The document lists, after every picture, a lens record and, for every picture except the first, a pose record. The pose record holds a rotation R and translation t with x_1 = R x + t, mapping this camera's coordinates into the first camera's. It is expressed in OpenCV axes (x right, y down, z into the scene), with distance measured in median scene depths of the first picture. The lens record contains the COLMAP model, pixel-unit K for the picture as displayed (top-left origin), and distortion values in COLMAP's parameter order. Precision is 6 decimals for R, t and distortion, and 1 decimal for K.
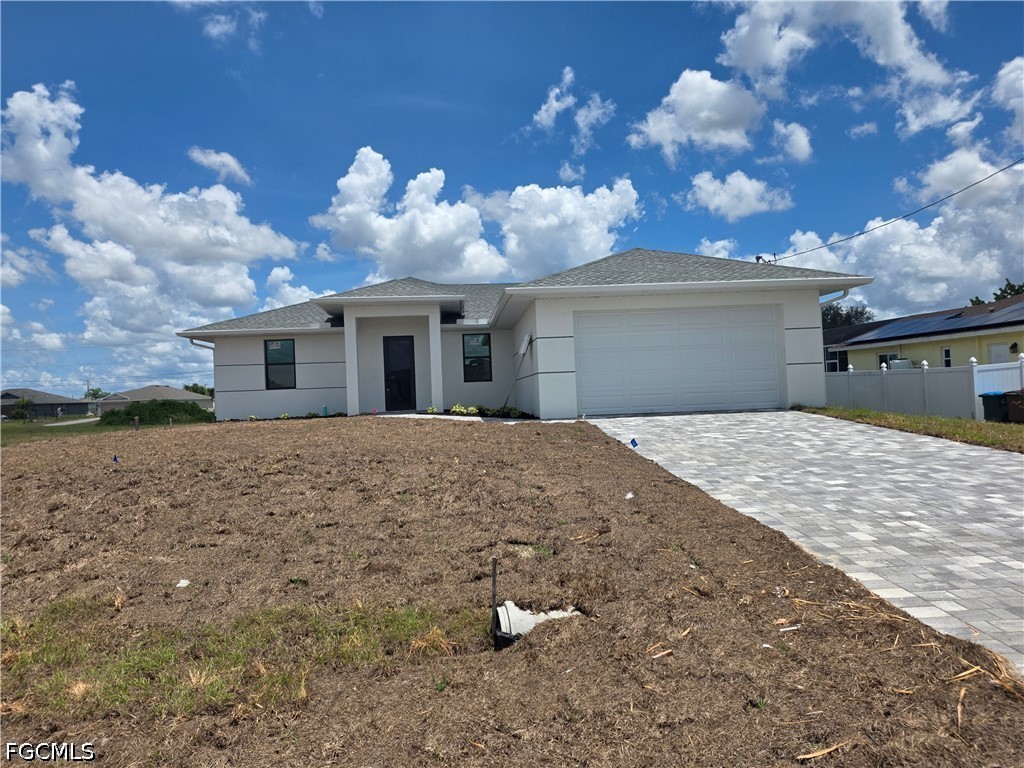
lens RADIAL K [[680.8, 0, 494.1], [0, 680.8, 378.6], [0, 0, 1]] dist [0.068447, -0.055047]
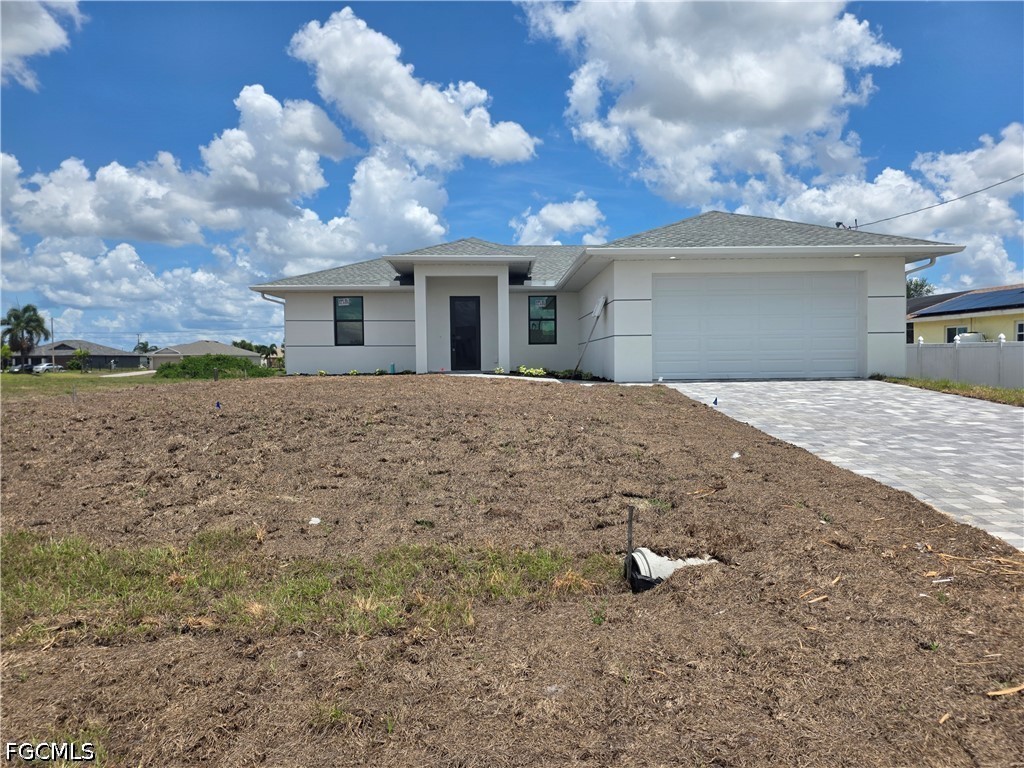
lens RADIAL K [[681.1, 0, 512.0], [0, 681.1, 384.0], [0, 0, 1]] dist [0.066927, -0.051555]
pose [[0.999118, 0.029659, -0.029737, -0.106521], [-0.027872, 0.997881, 0.058799, 0.016015], [0.031418, -0.057918, 0.997827, -0.016505]]
